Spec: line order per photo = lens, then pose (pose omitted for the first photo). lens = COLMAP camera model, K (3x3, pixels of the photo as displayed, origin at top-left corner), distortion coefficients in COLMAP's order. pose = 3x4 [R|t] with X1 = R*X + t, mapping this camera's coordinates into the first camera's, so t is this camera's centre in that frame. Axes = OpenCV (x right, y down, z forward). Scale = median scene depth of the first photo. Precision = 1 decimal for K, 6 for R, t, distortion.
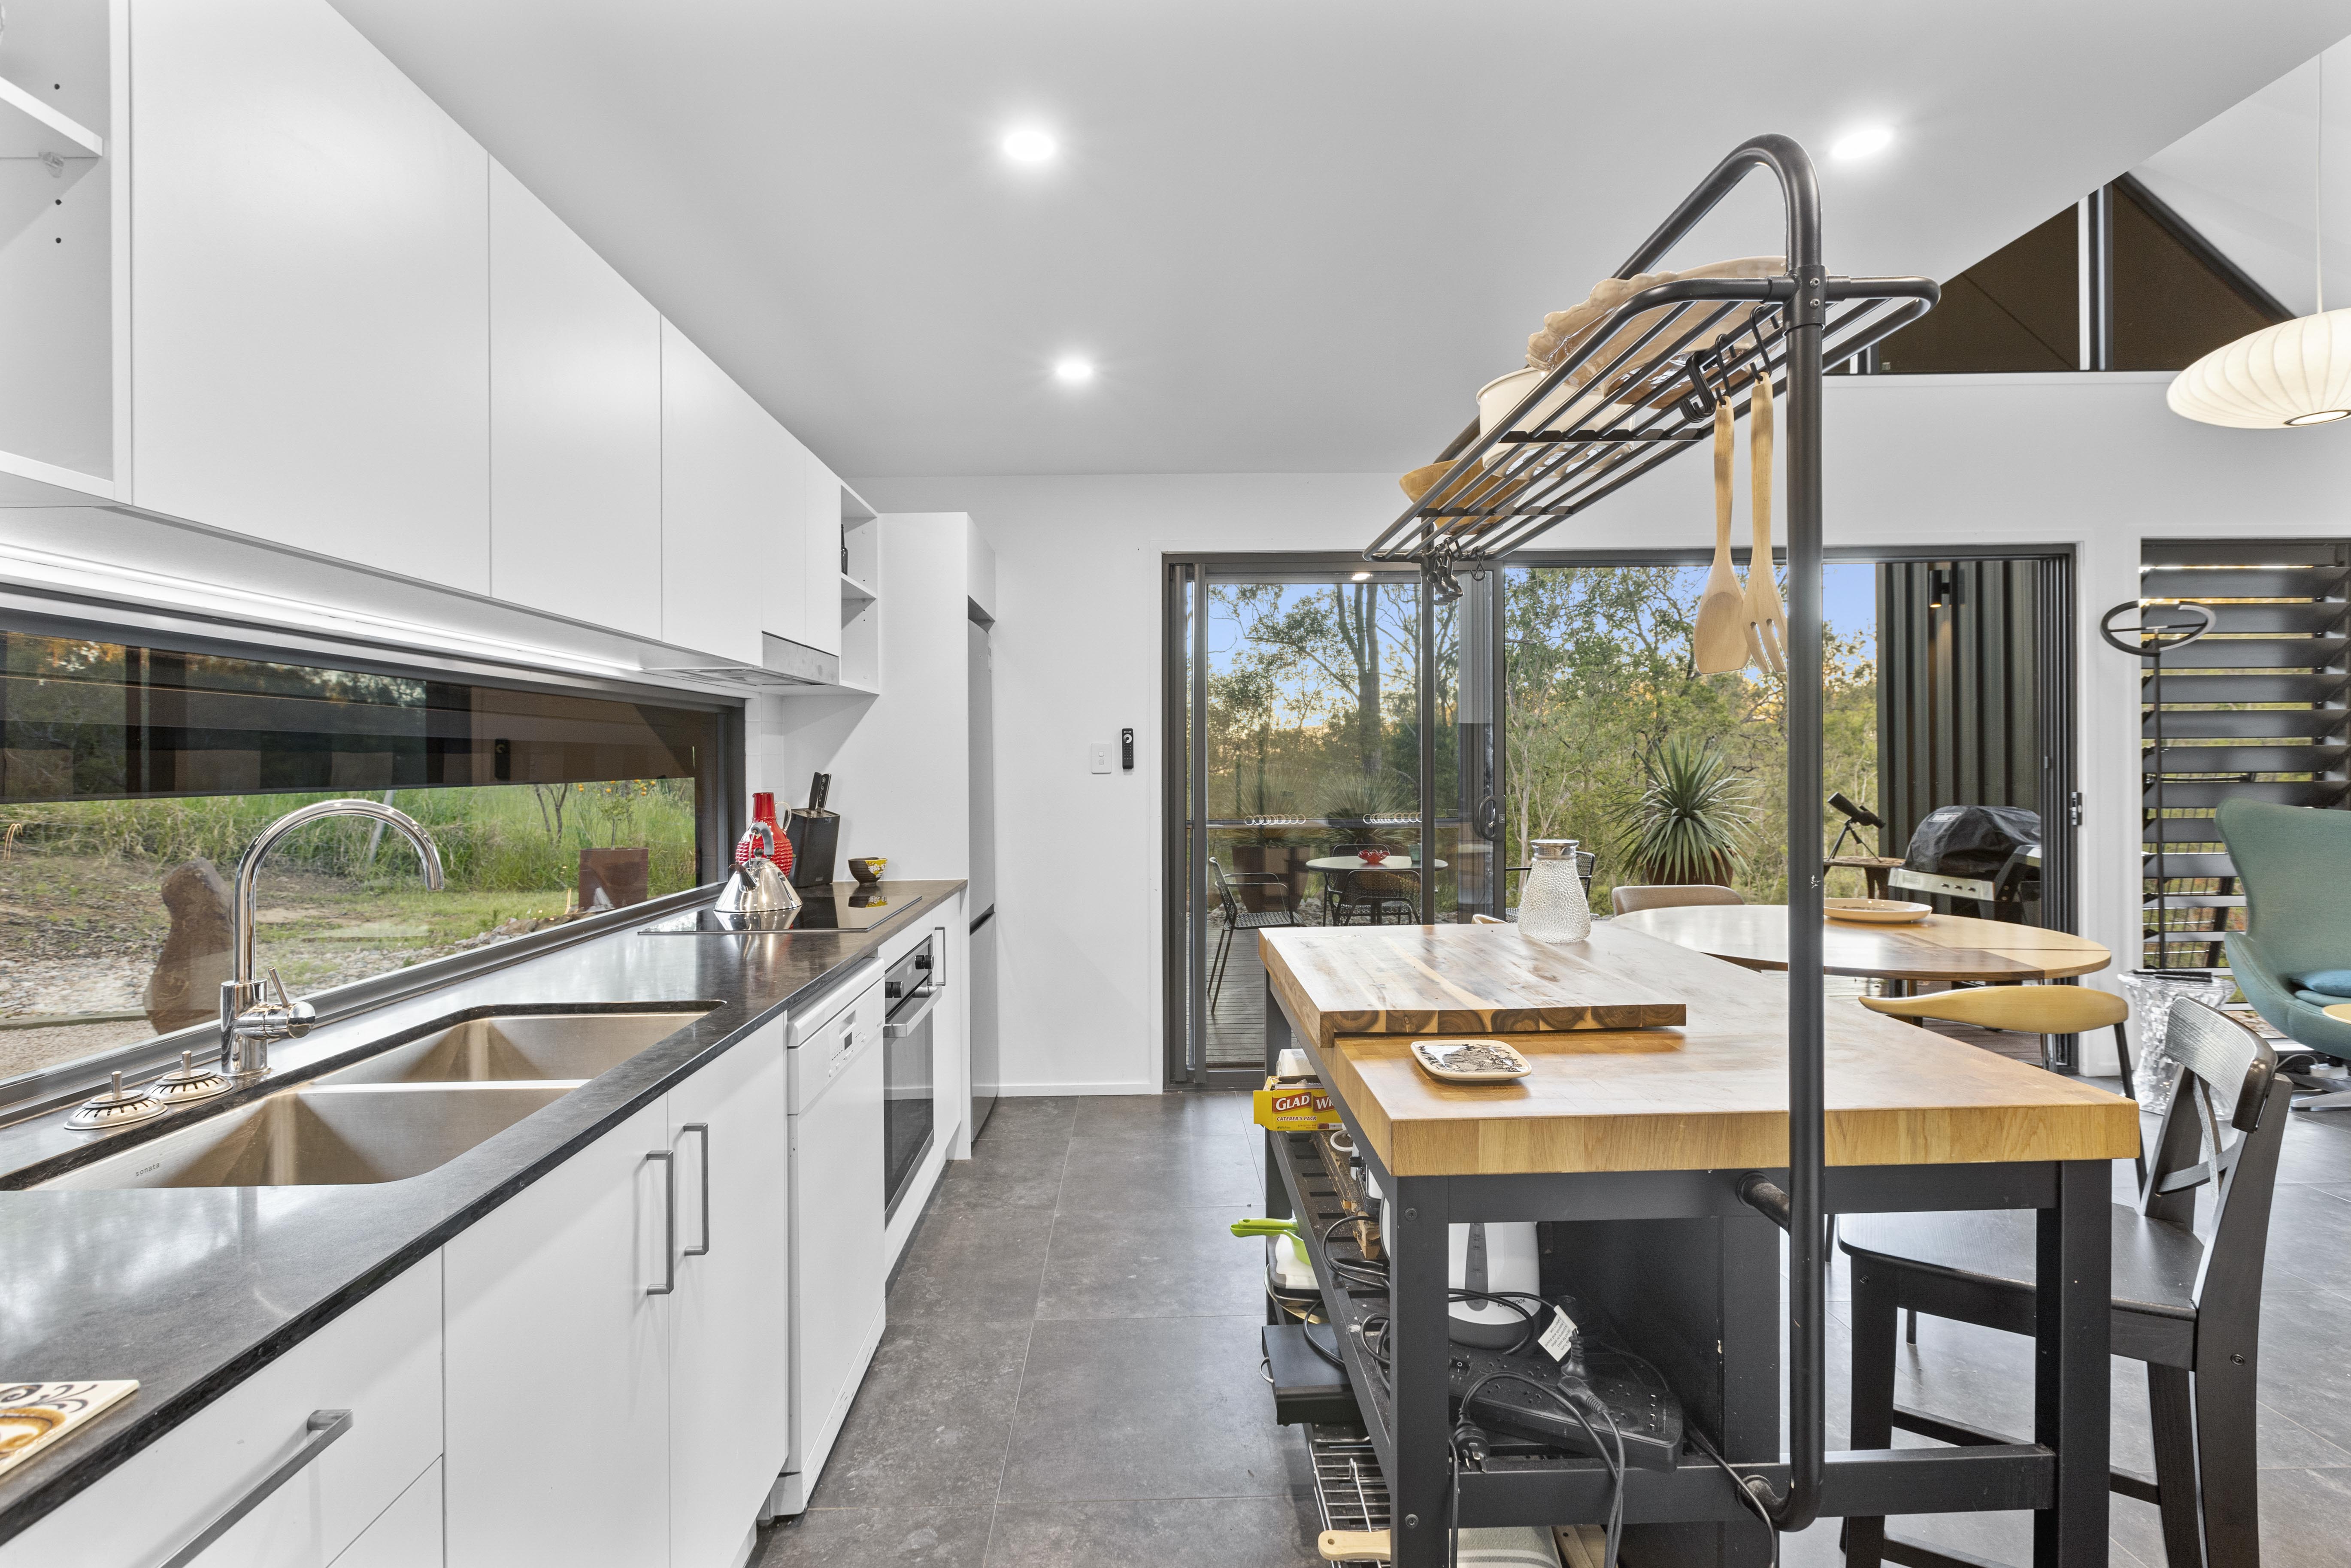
lens RADIAL K [[1079.0, 0, 1170.2], [0, 1079.0, 771.3], [0, 0, 1]] dist [-0.002307, -0.000386]
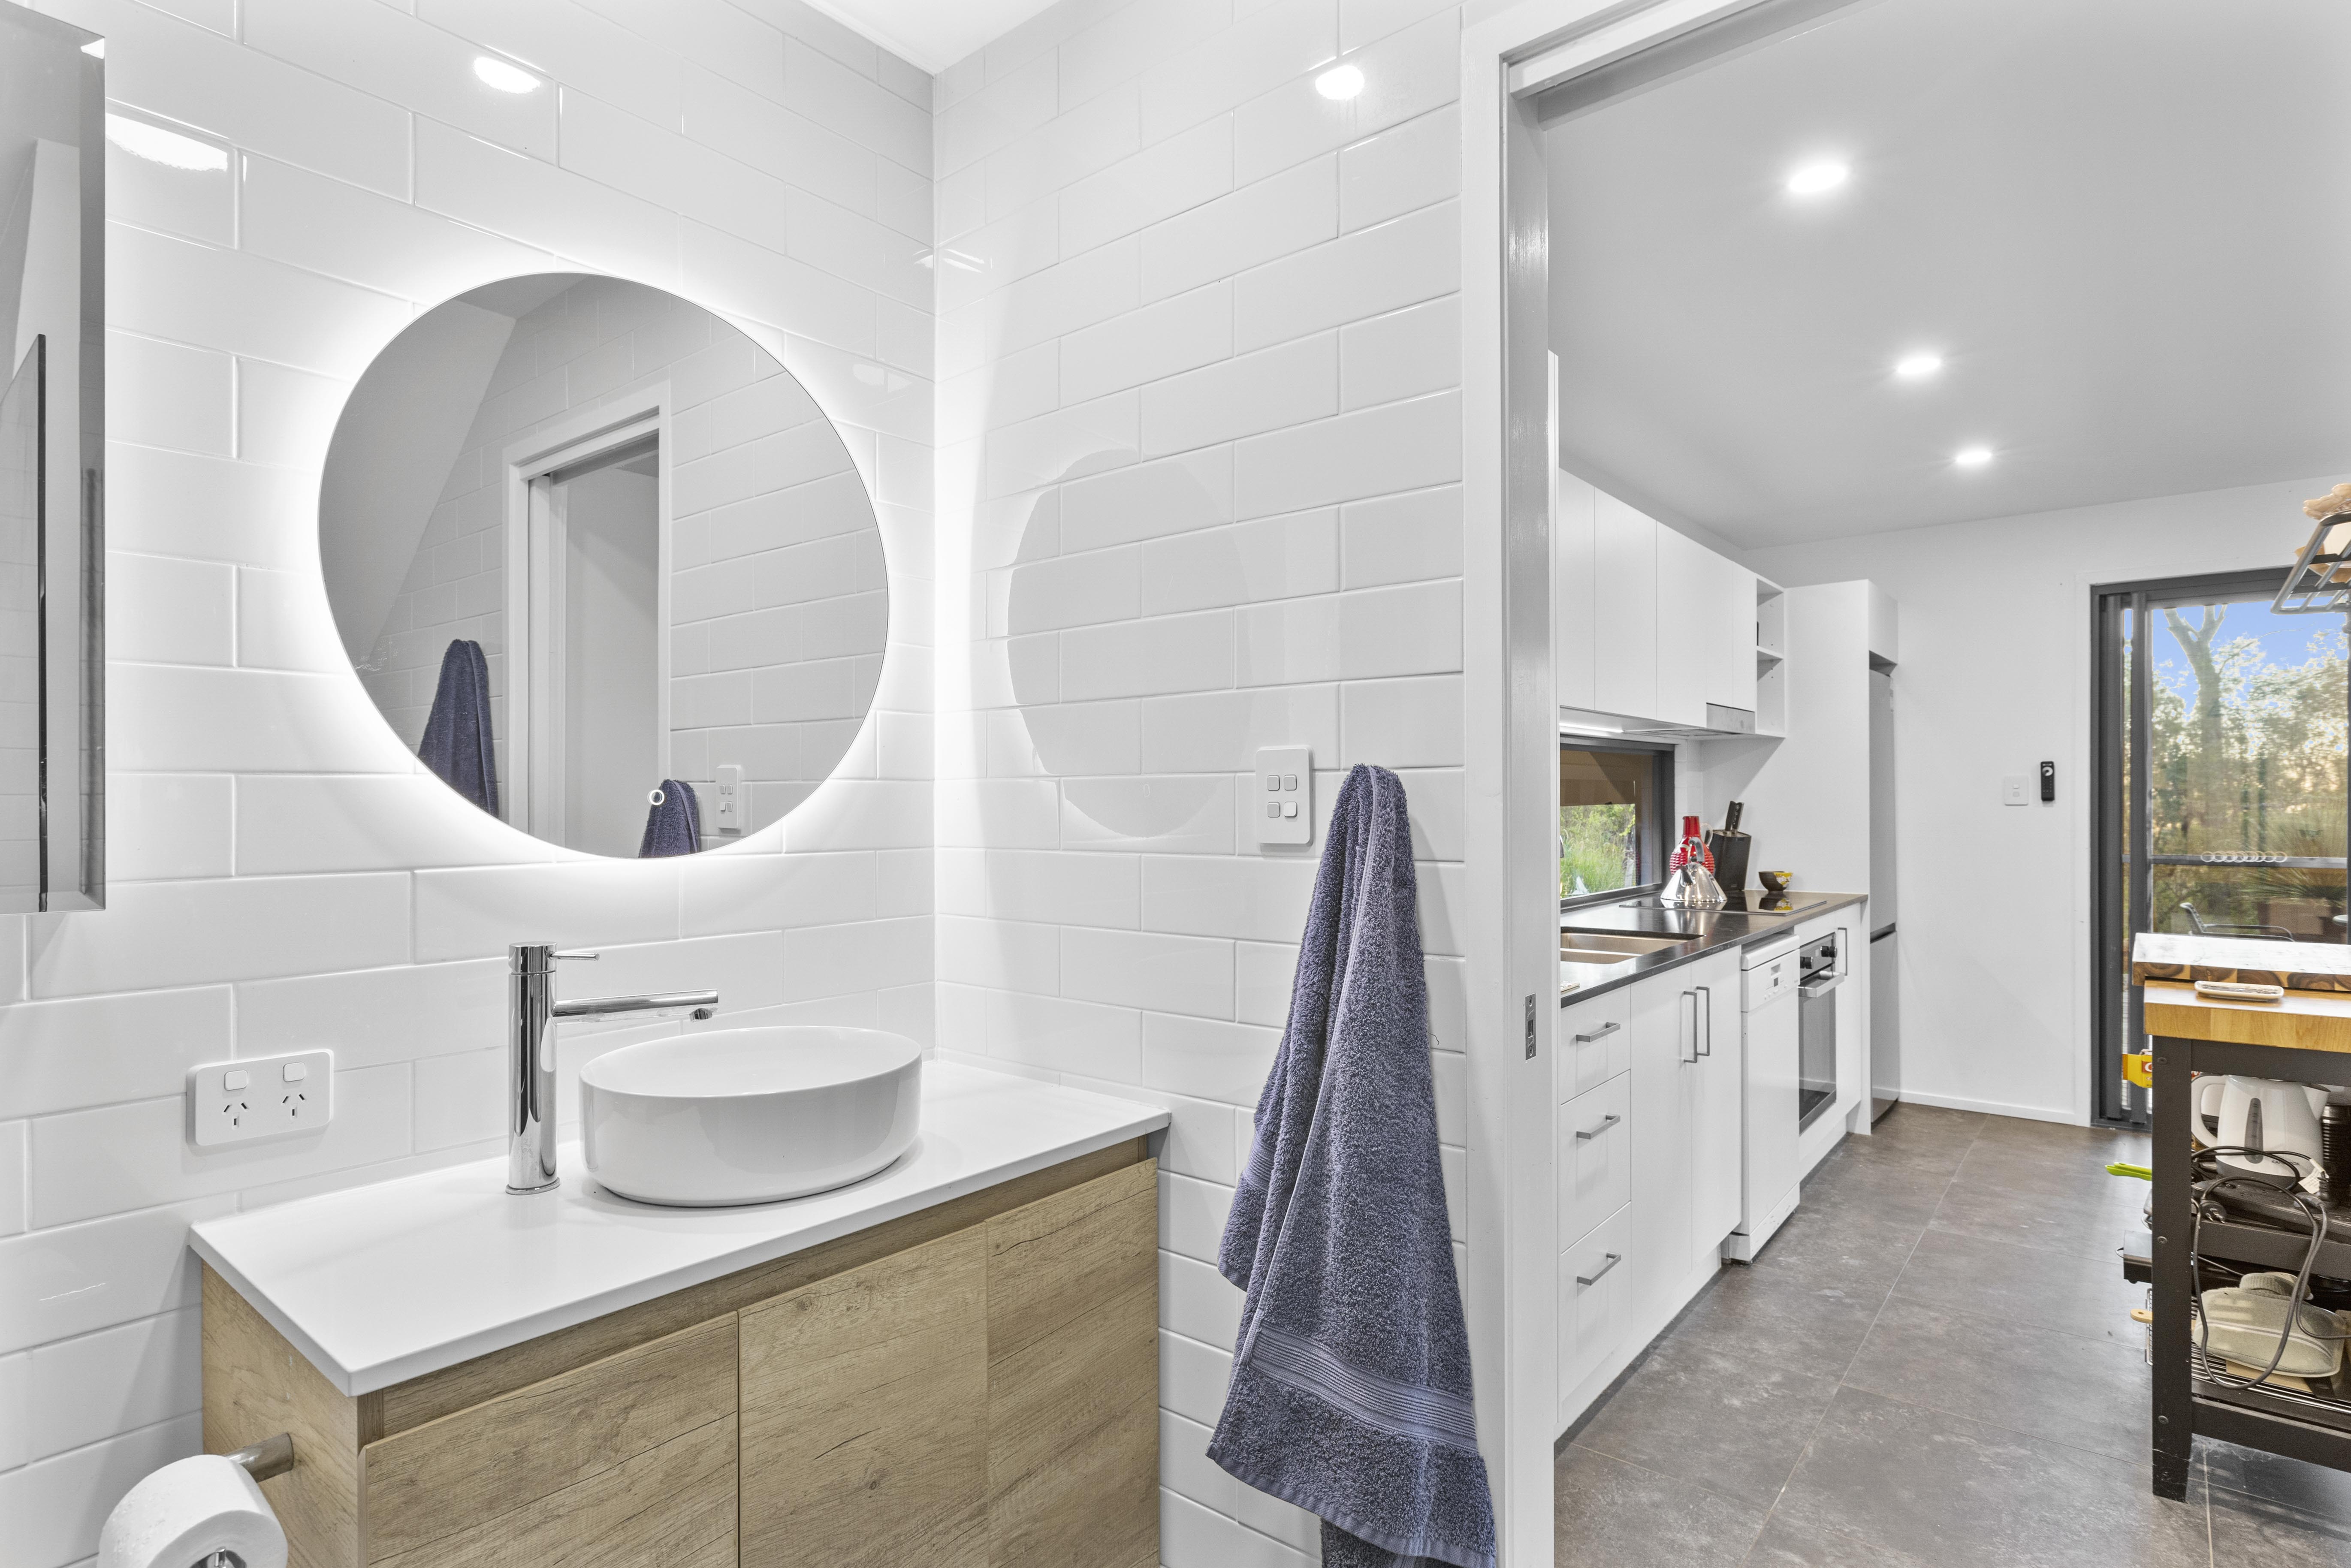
lens RADIAL K [[1191.5, 0, 1166.9], [0, 1191.5, 781.2], [0, 0, 1]] dist [-0.000240, -0.000468]
pose [[0.753891, -0.000400, -0.657000, 0.100068], [-0.010081, 0.999875, -0.012177, 0.001754], [0.656922, 0.015804, 0.753792, -0.539462]]
